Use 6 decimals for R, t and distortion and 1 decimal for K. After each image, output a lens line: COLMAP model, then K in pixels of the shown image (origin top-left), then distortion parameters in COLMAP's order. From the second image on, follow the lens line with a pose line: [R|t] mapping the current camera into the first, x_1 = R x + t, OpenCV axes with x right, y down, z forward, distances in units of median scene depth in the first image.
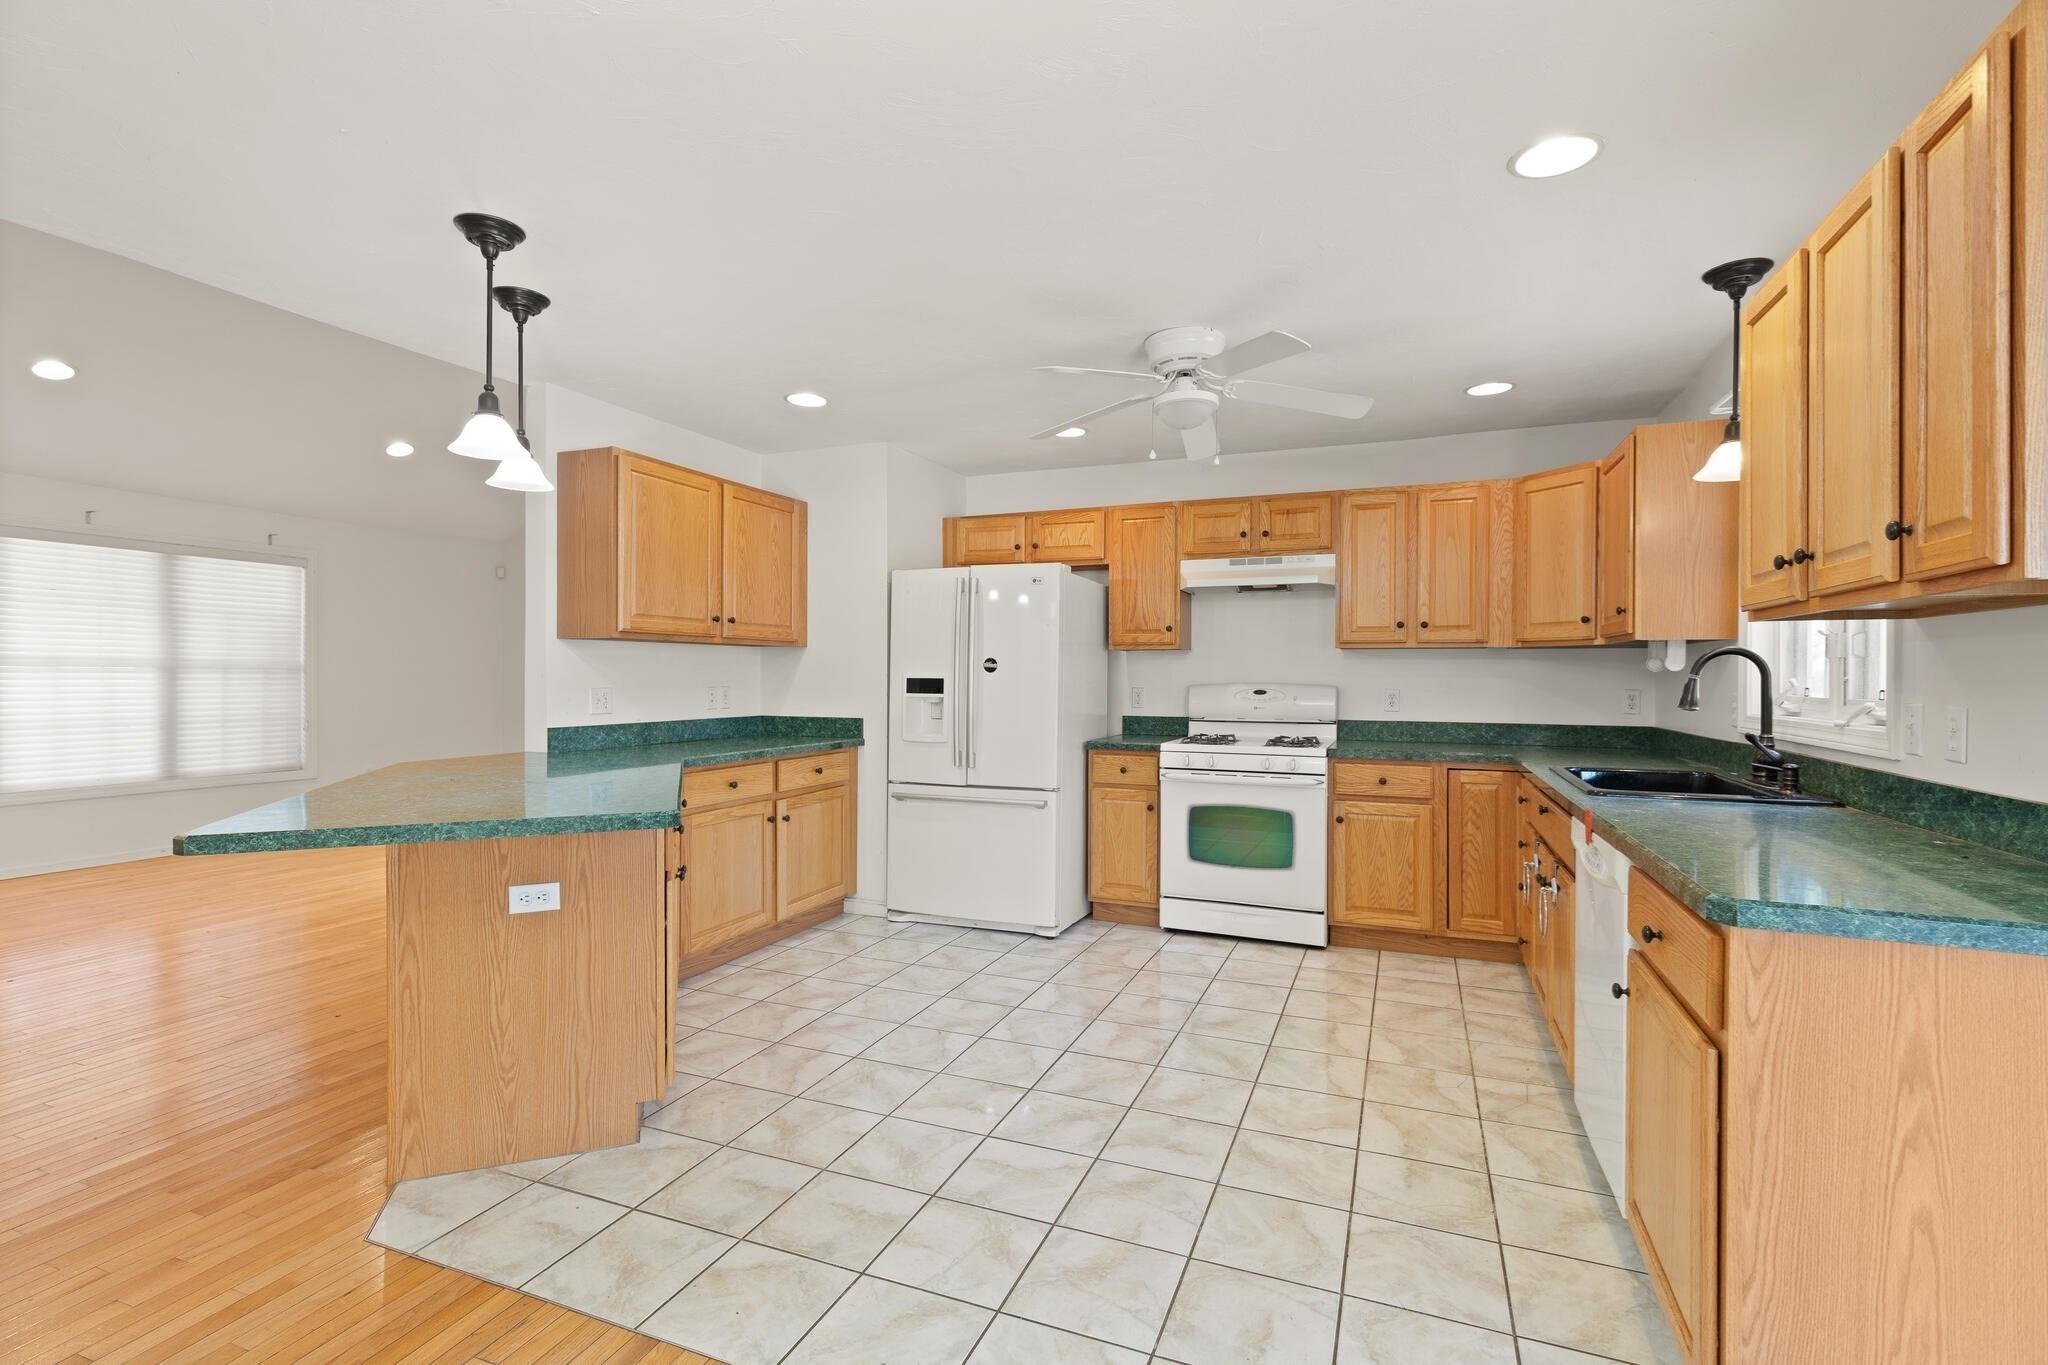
lens RADIAL K [[930.9, 0, 1031.0], [0, 930.9, 676.6], [0, 0, 1]] dist [0.008694, -0.000846]
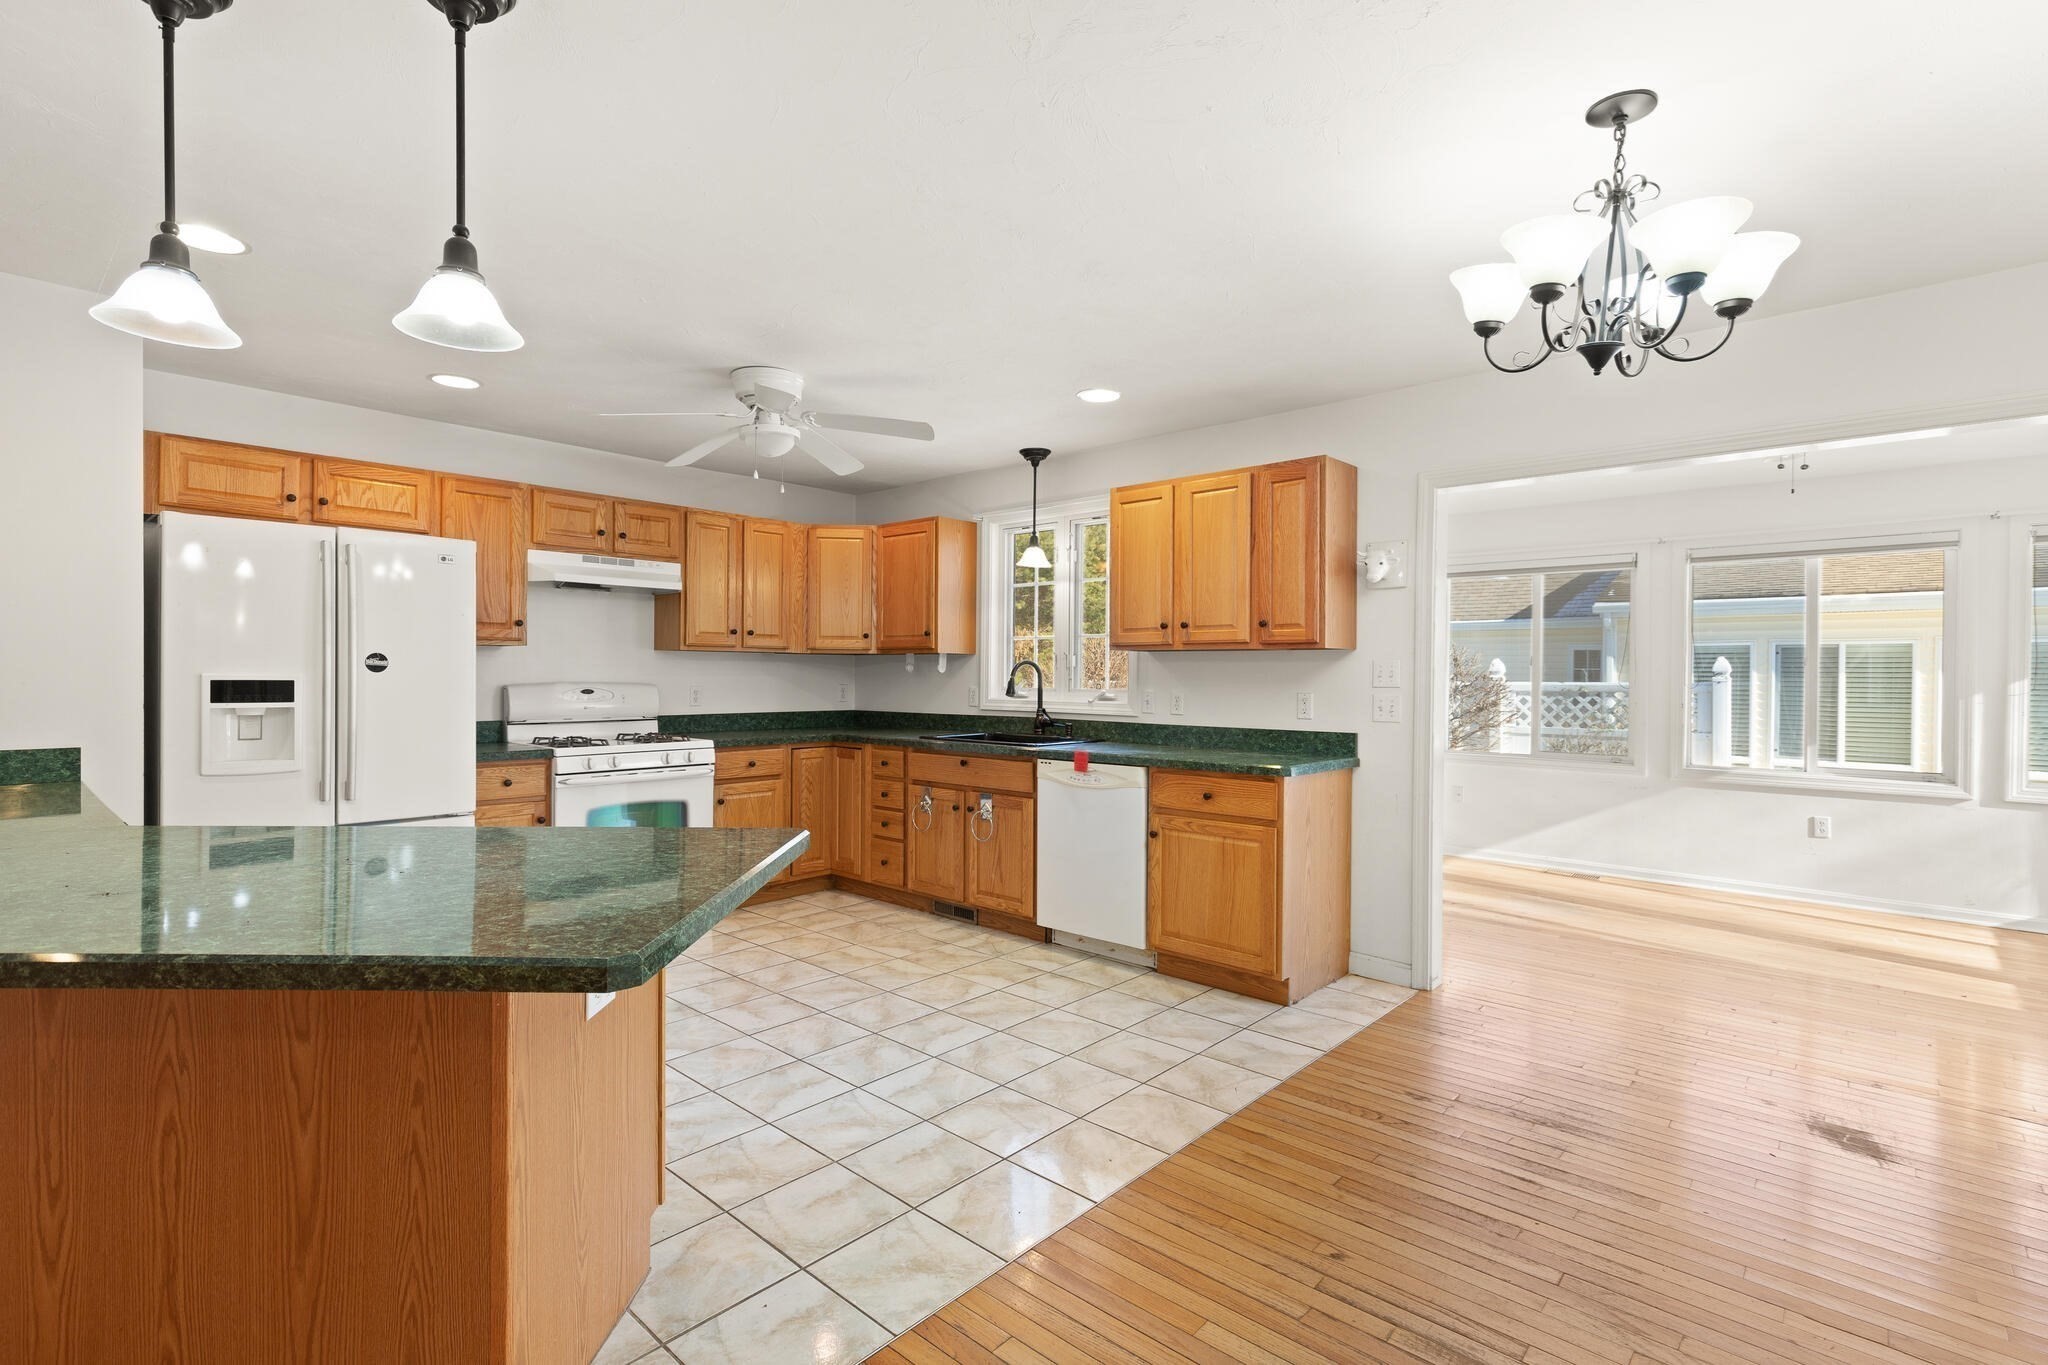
lens RADIAL K [[948.2, 0, 1032.0], [0, 948.2, 678.8], [0, 0, 1]] dist [0.008204, -0.000016]
pose [[0.344079, -0.006511, 0.938918, -0.681553], [-0.002758, 0.999965, 0.007946, -0.007550], [-0.938937, -0.005324, 0.344049, 0.266005]]
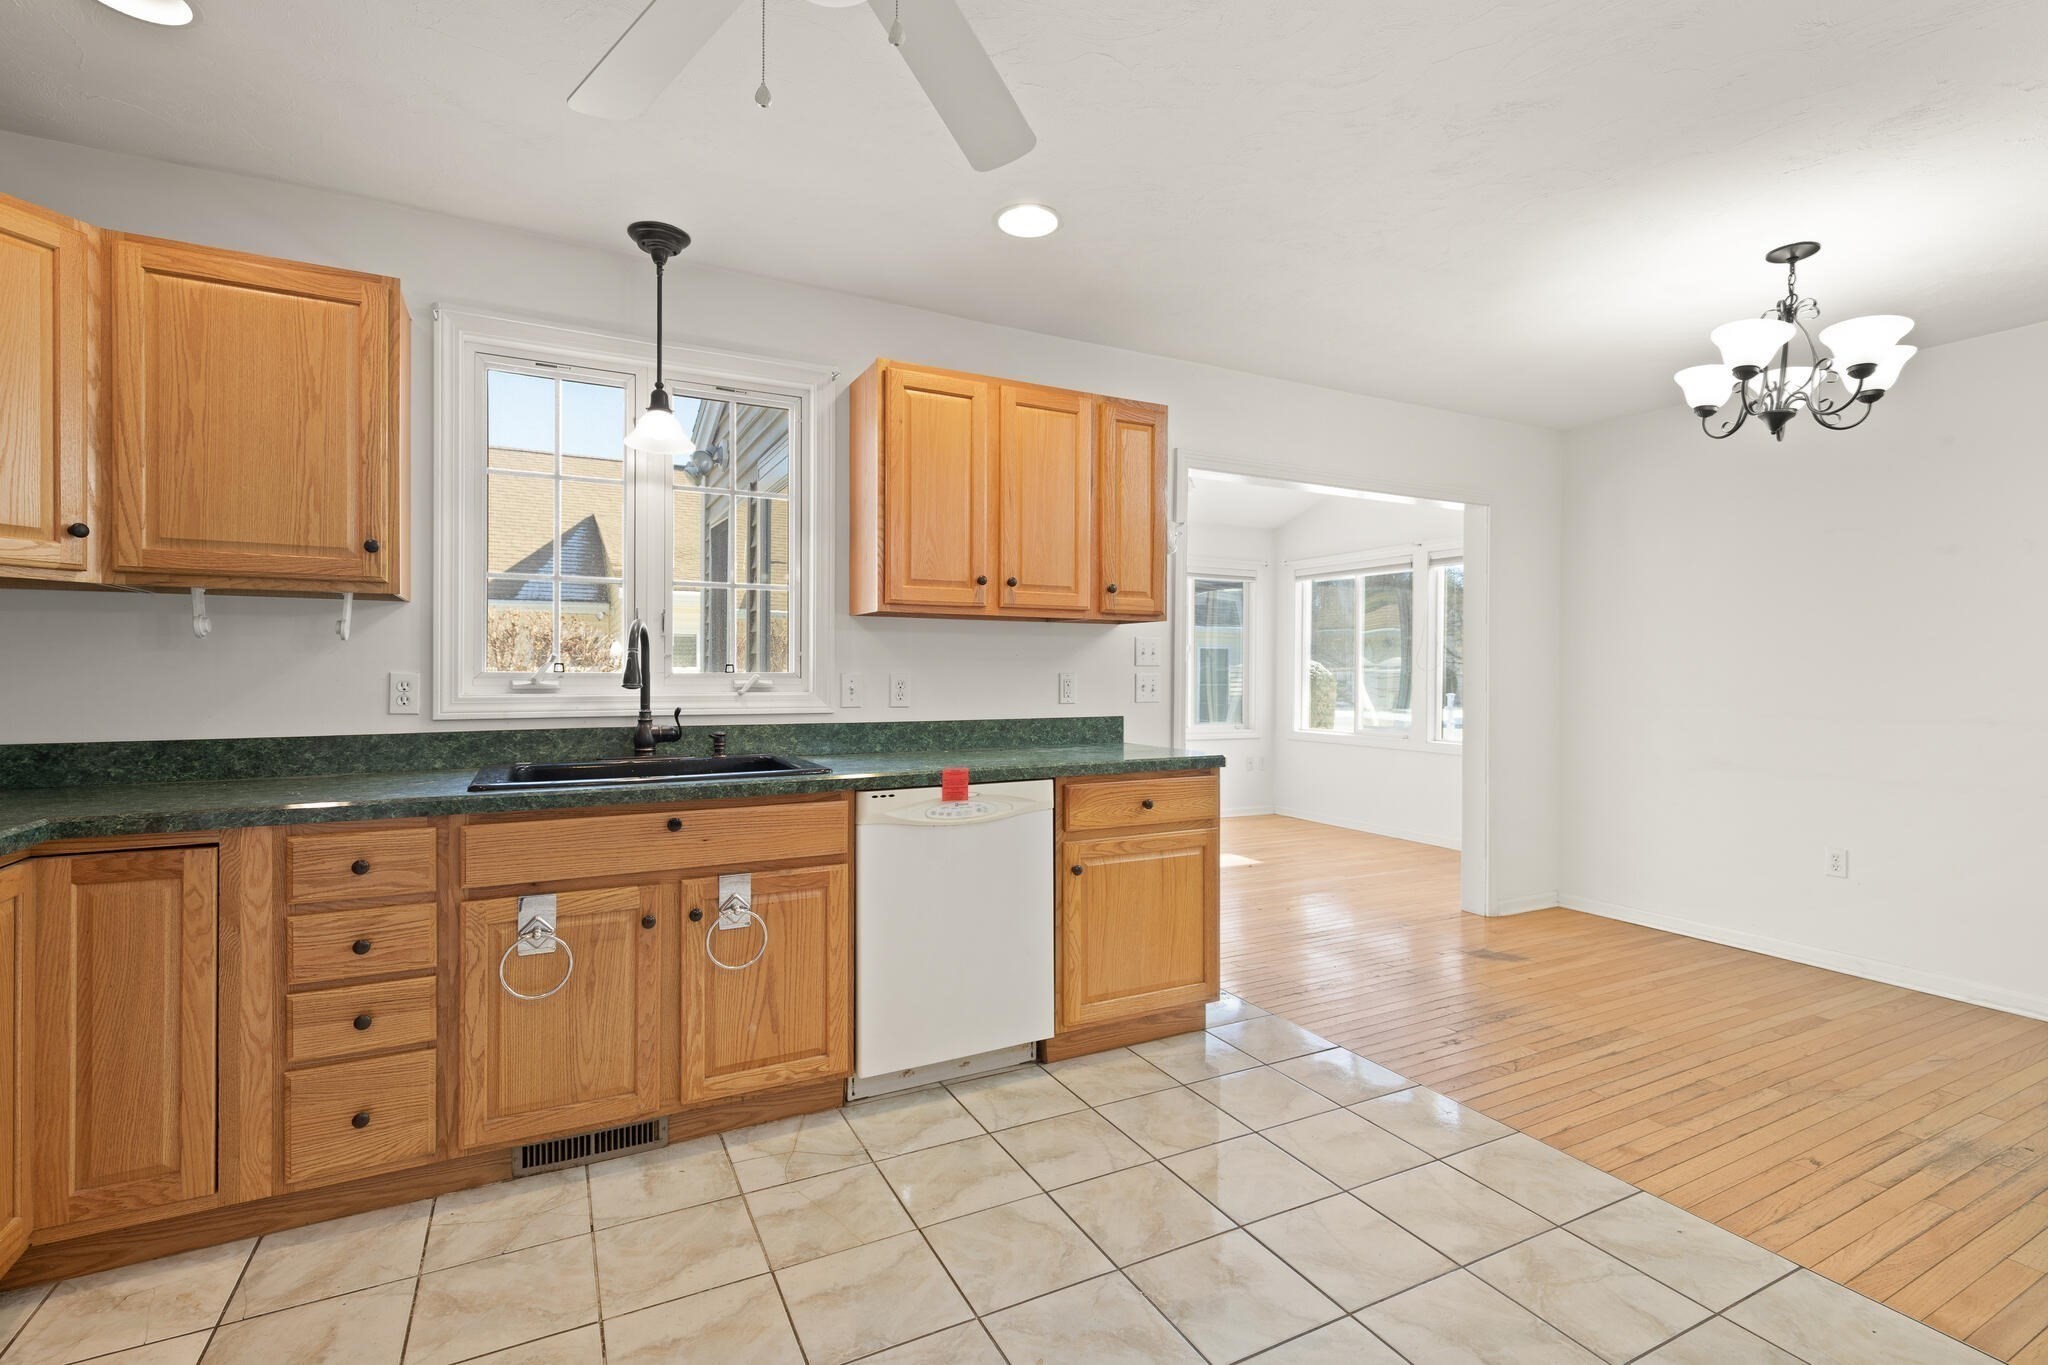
lens RADIAL K [[945.0, 0, 1032.2], [0, 945.0, 672.8], [0, 0, 1]] dist [0.008695, -0.001092]
pose [[-0.762554, -0.009754, 0.646851, -0.132442], [-0.005814, 0.999949, 0.008225, 0.008453], [-0.646898, 0.002512, -0.762572, 1.065141]]
